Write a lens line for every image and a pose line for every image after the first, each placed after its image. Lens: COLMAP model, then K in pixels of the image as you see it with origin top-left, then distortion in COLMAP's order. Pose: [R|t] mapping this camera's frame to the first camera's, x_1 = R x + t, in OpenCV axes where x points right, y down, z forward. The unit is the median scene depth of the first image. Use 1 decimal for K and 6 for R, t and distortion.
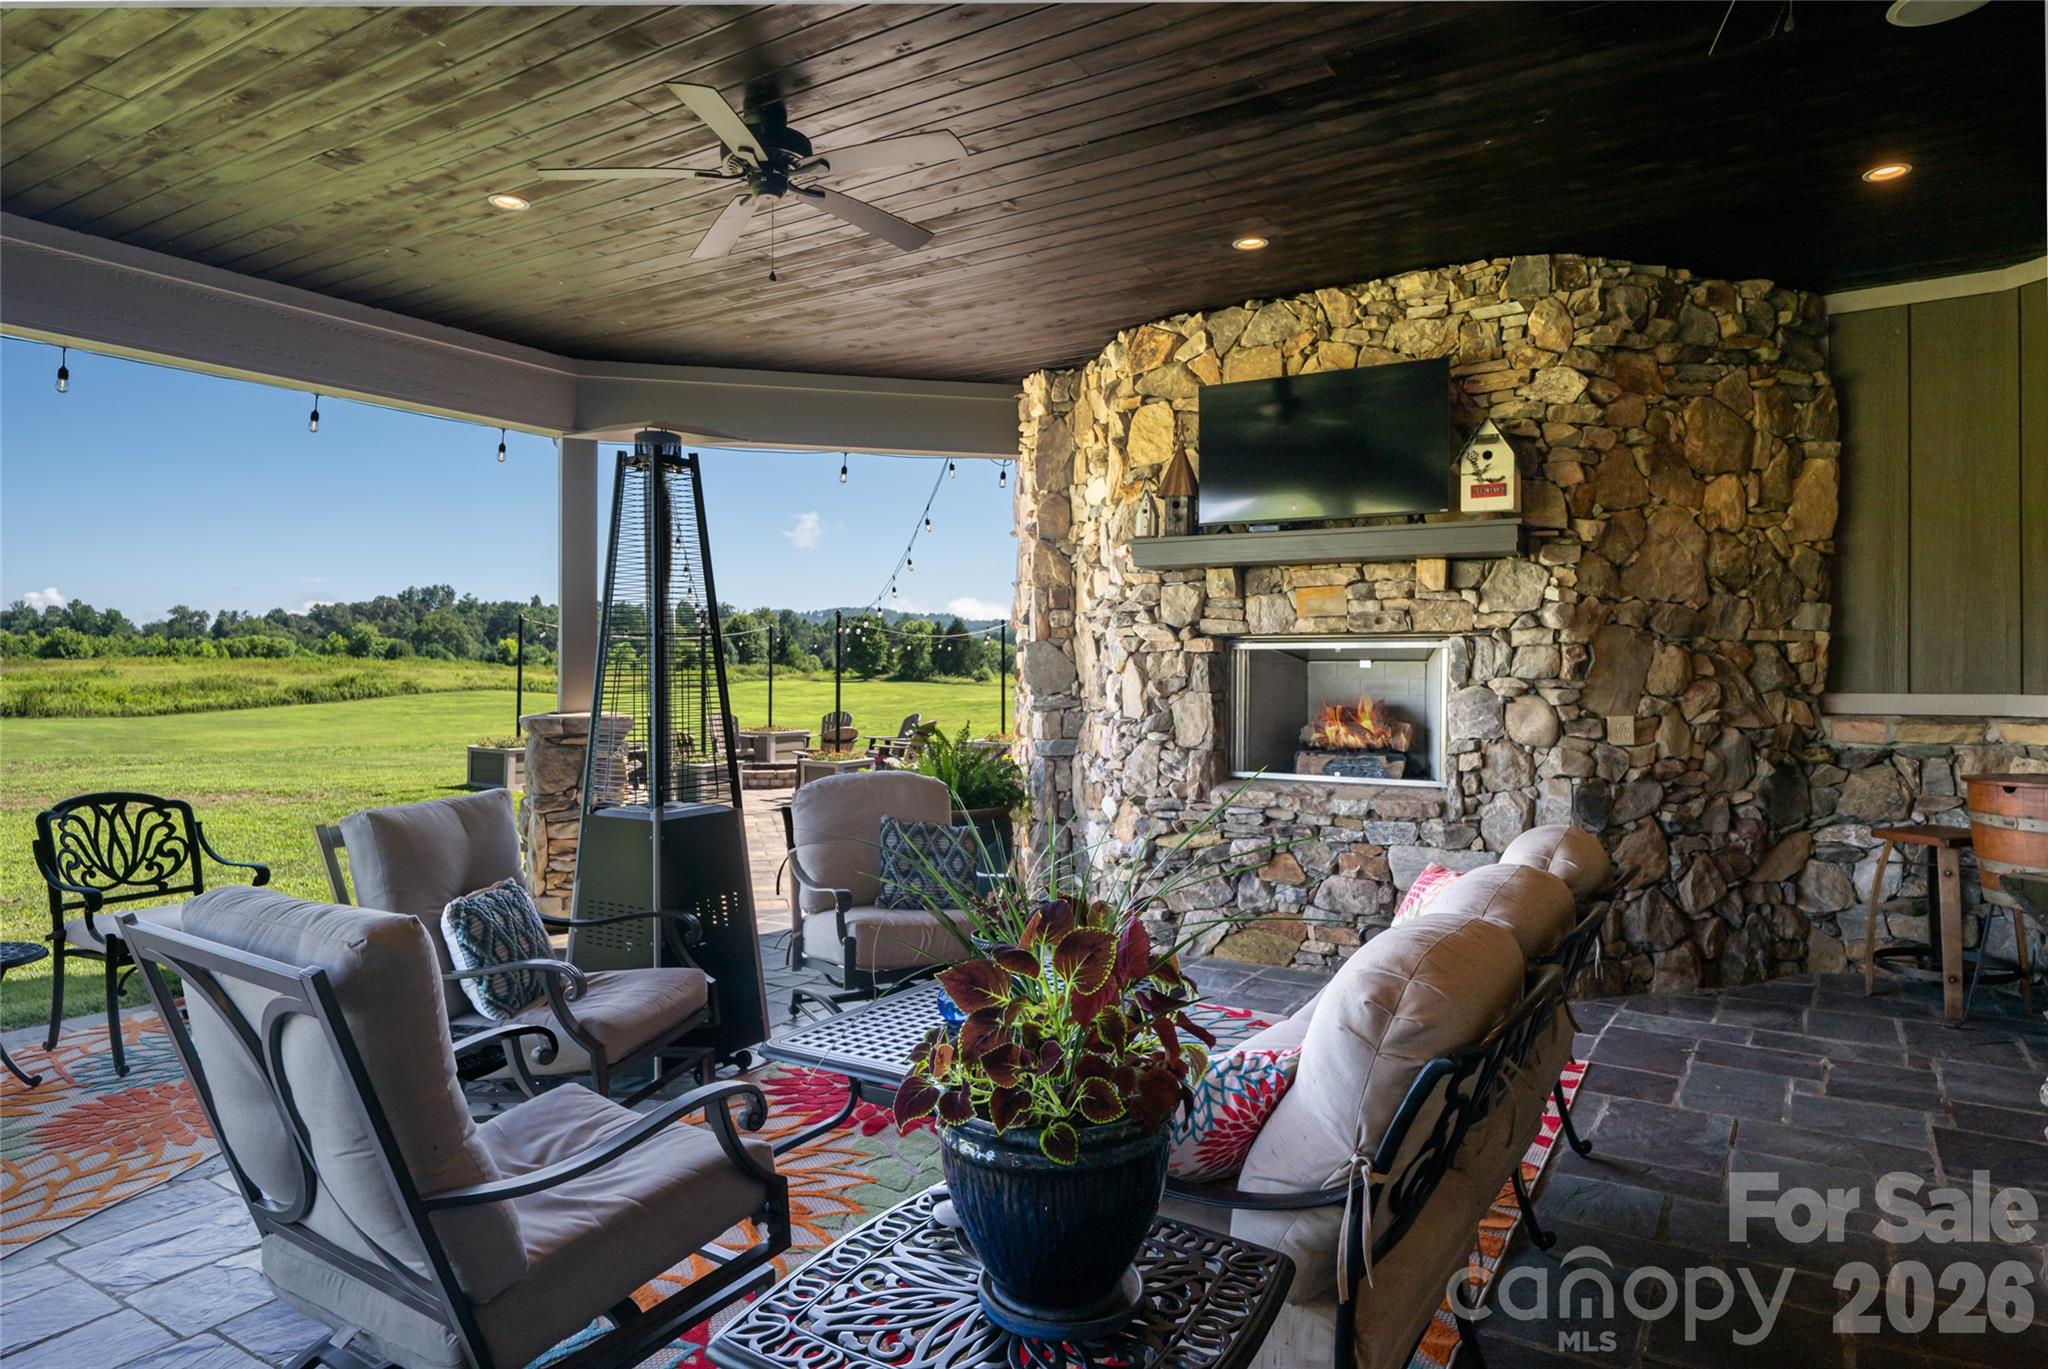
lens RADIAL K [[1205.8, 0, 1027.9], [0, 1205.8, 676.1], [0, 0, 1]] dist [0.007064, -0.000515]
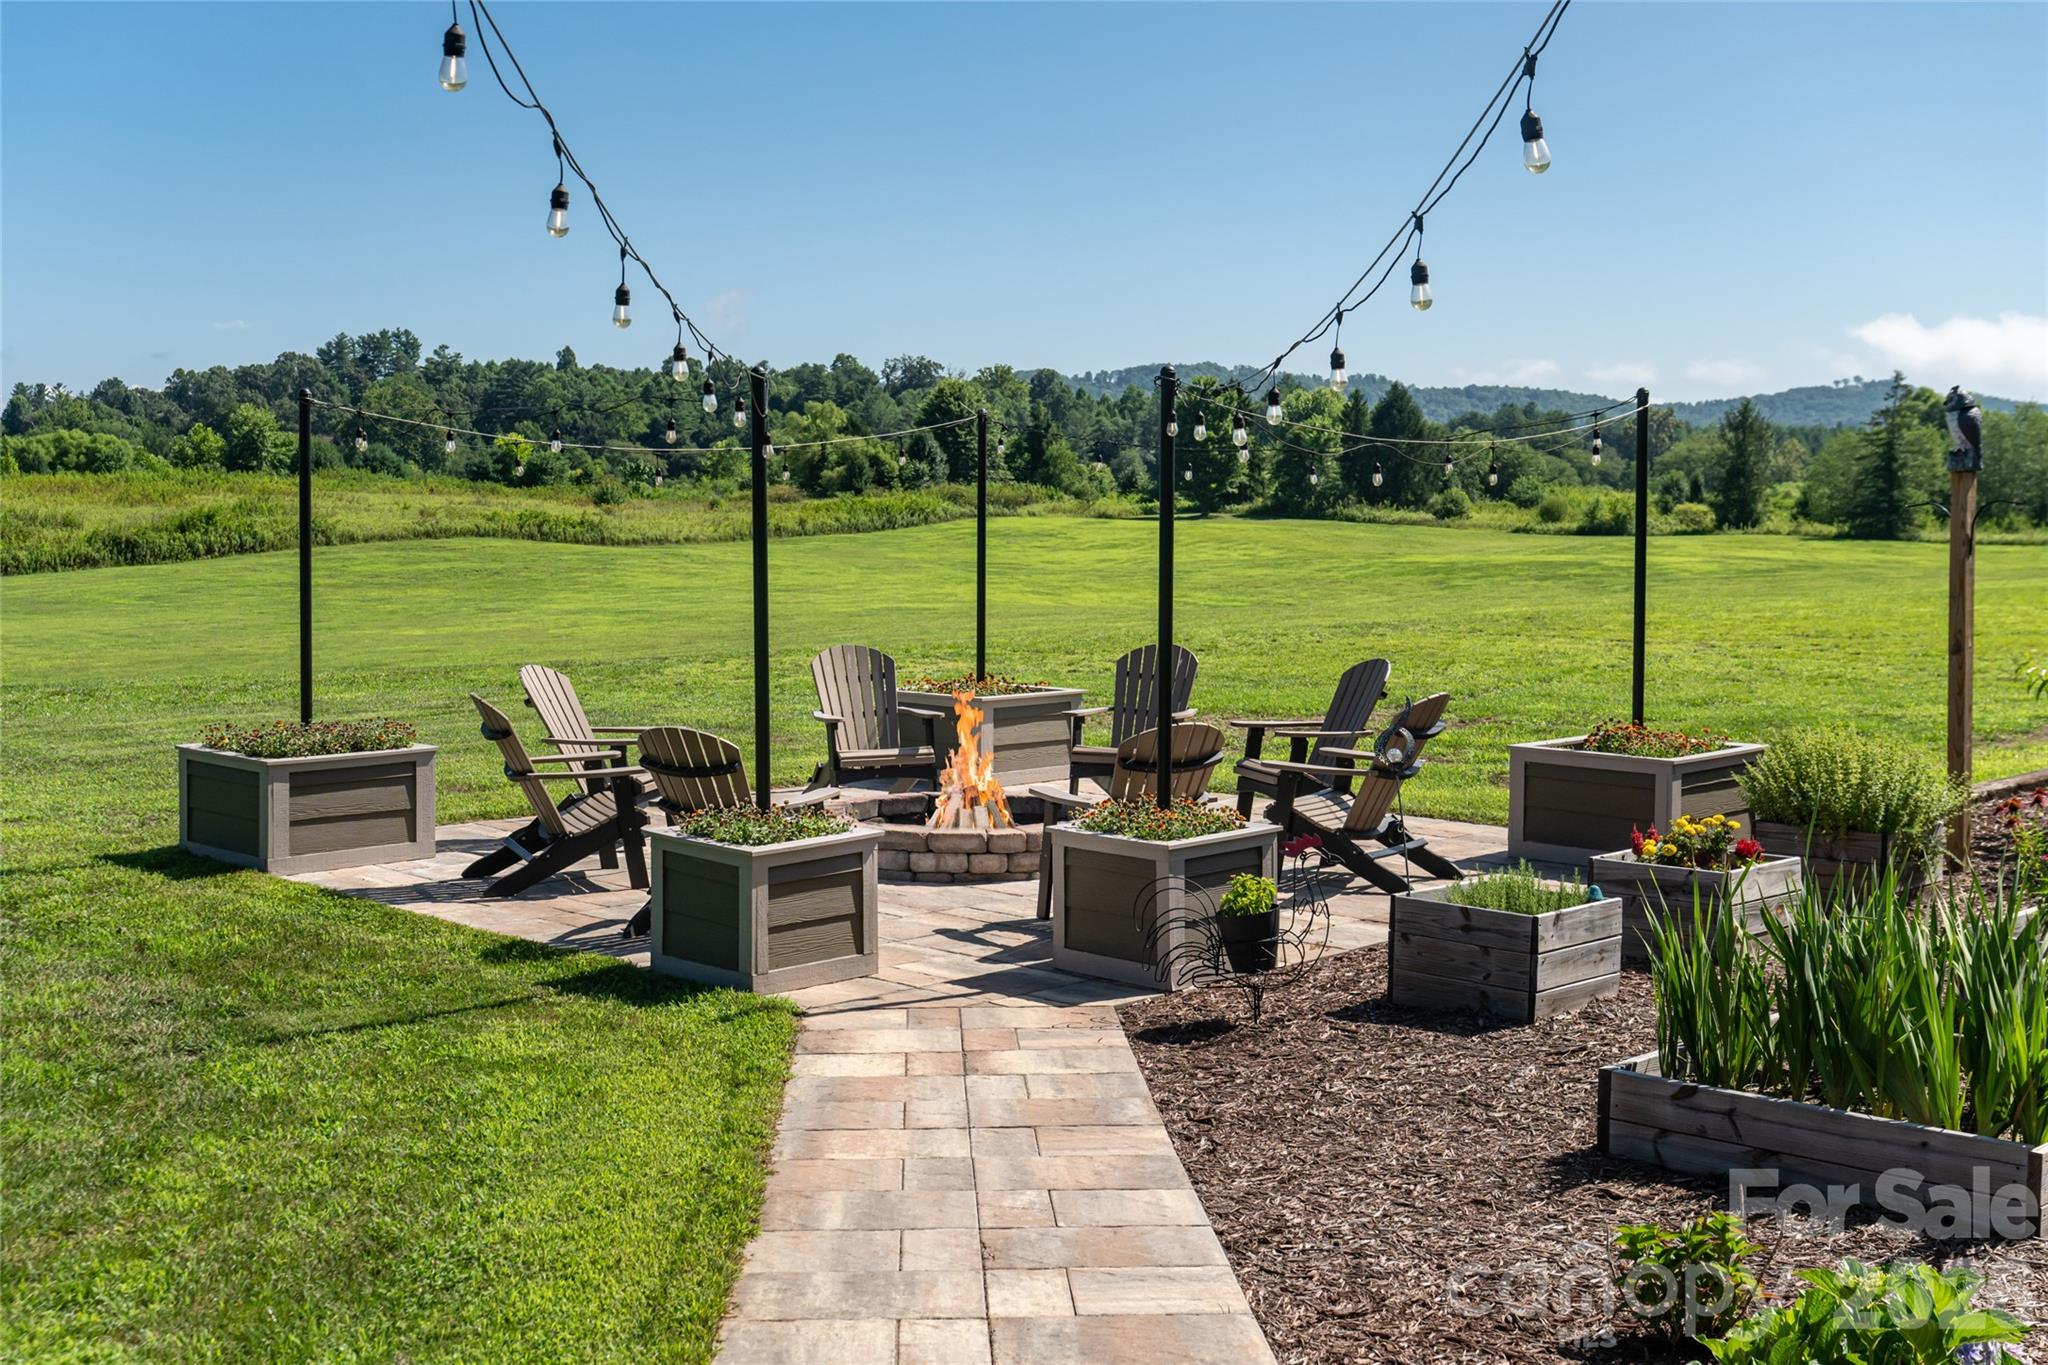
lens RADIAL K [[2373.7, 0, 1024.1], [0, 2373.7, 683.2], [0, 0, 1]] dist [-0.014702, 0.000000]
pose [[0.978567, 0.016528, -0.205263, -0.063802], [-0.000685, 0.997030, 0.077016, -0.019158], [0.205927, -0.075225, 0.975672, 0.370368]]
